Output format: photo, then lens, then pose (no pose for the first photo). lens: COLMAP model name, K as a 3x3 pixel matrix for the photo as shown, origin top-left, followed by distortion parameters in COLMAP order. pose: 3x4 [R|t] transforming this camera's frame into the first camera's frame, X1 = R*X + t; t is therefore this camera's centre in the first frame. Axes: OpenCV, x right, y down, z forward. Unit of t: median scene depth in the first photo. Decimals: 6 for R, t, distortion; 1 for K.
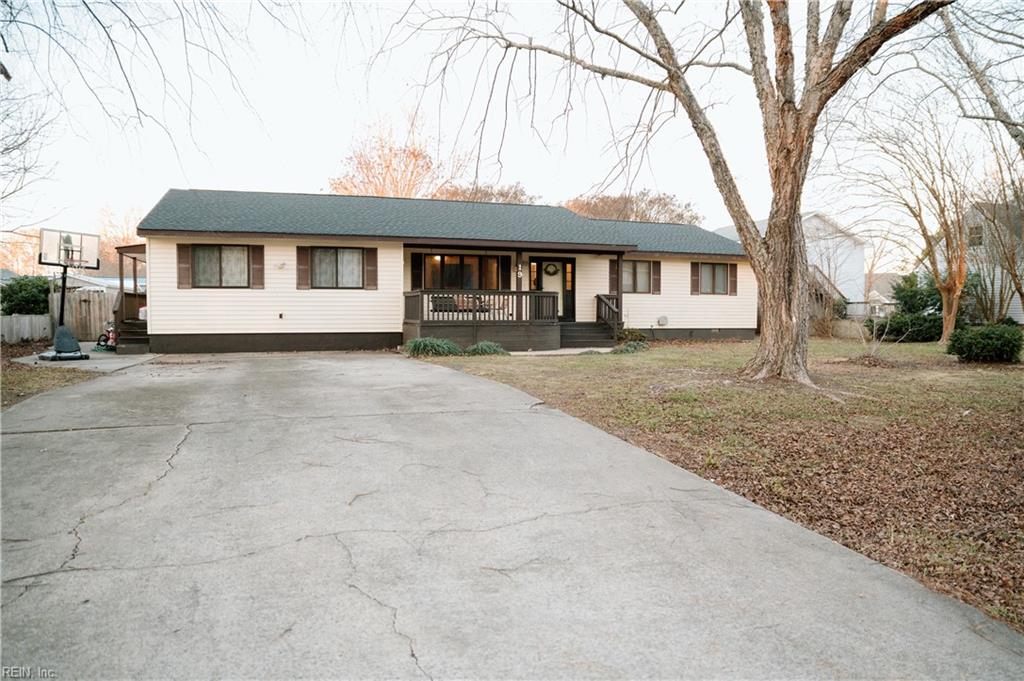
lens RADIAL K [[683.4, 0, 512.0], [0, 683.4, 340.5], [0, 0, 1]] dist [-0.119164, 0.067559]
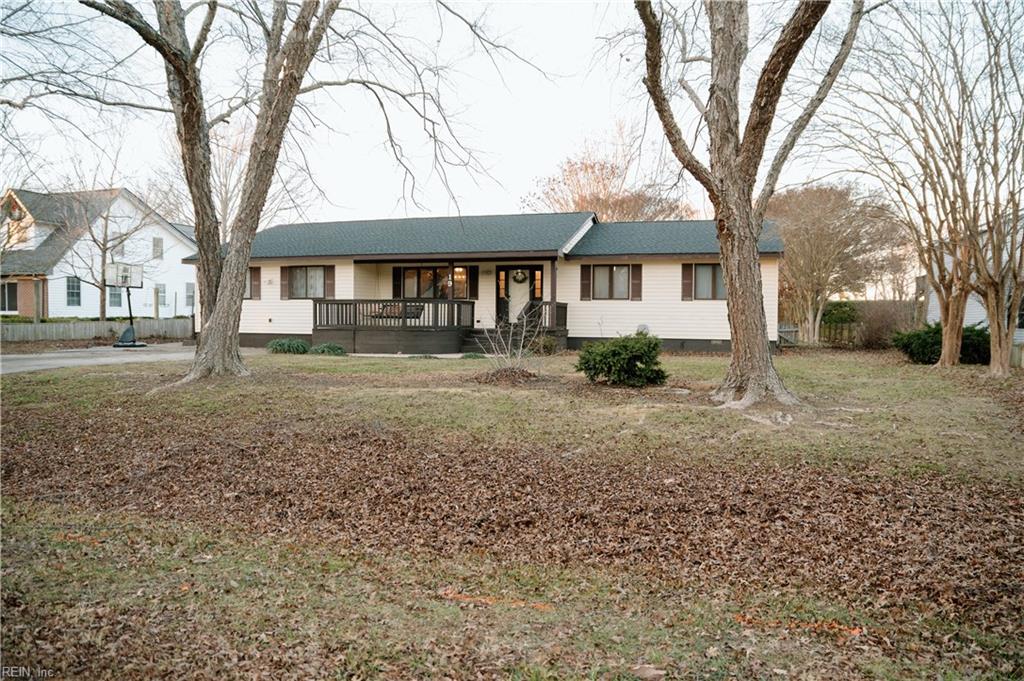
lens RADIAL K [[683.4, 0, 512.0], [0, 683.4, 340.5], [0, 0, 1]] dist [-0.119164, 0.067559]
pose [[0.815858, 0.022252, -0.577824, 0.644125], [-0.032796, 0.999431, -0.007818, -0.001705], [0.577322, 0.025329, 0.816124, 0.166004]]
